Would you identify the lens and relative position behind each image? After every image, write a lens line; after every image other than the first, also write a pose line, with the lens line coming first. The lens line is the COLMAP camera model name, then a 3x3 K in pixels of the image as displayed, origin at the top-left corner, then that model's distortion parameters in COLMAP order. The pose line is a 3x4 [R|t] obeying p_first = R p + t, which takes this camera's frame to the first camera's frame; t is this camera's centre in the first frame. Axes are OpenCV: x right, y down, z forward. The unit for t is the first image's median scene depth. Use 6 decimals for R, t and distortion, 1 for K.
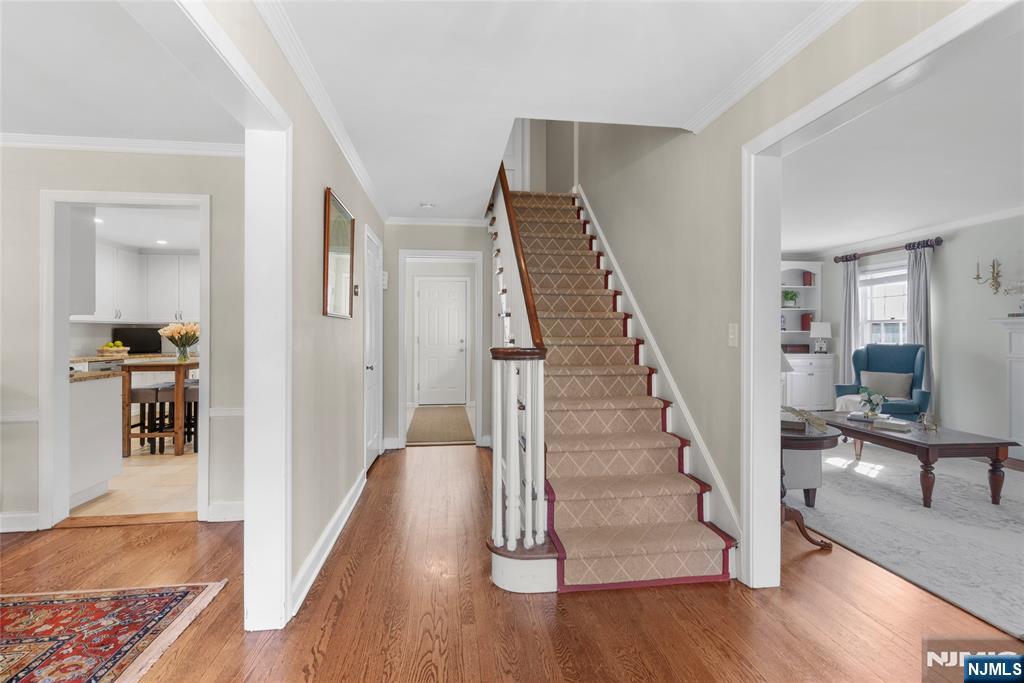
lens RADIAL K [[473.3, 0, 511.8], [0, 473.3, 336.1], [0, 0, 1]] dist [-0.004843, -0.000833]
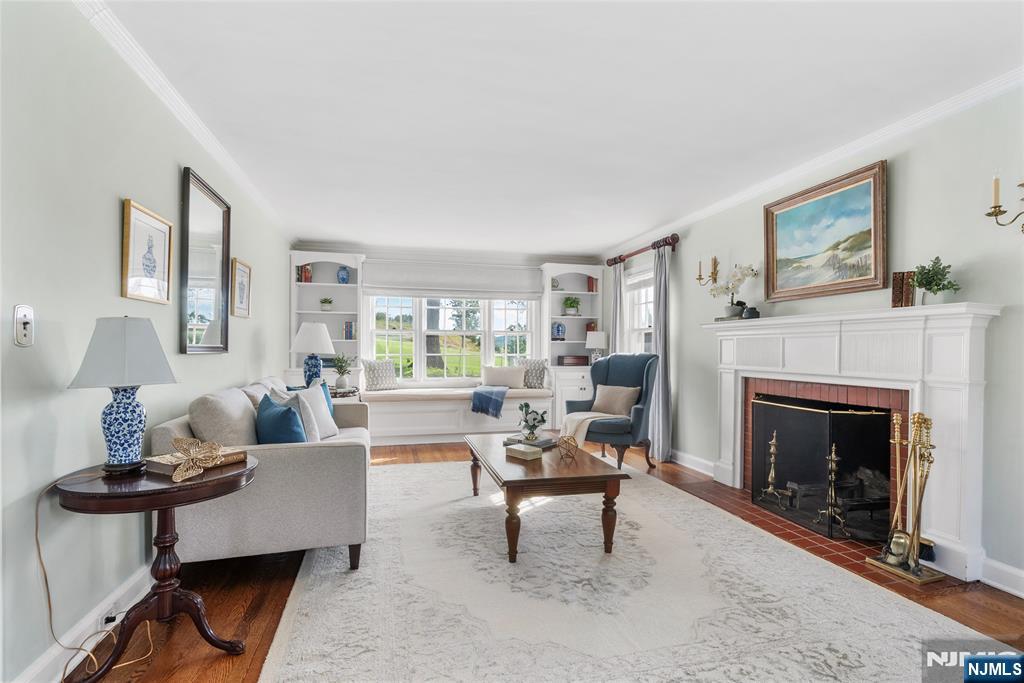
lens RADIAL K [[473.3, 0, 509.4], [0, 473.3, 347.6], [0, 0, 1]] dist [-0.004843, -0.000833]
pose [[0.993321, 0.001366, 0.115378, 0.472684], [-0.000192, 0.999948, -0.010191, 0.013907], [-0.115386, 0.010101, 0.993269, 0.141098]]
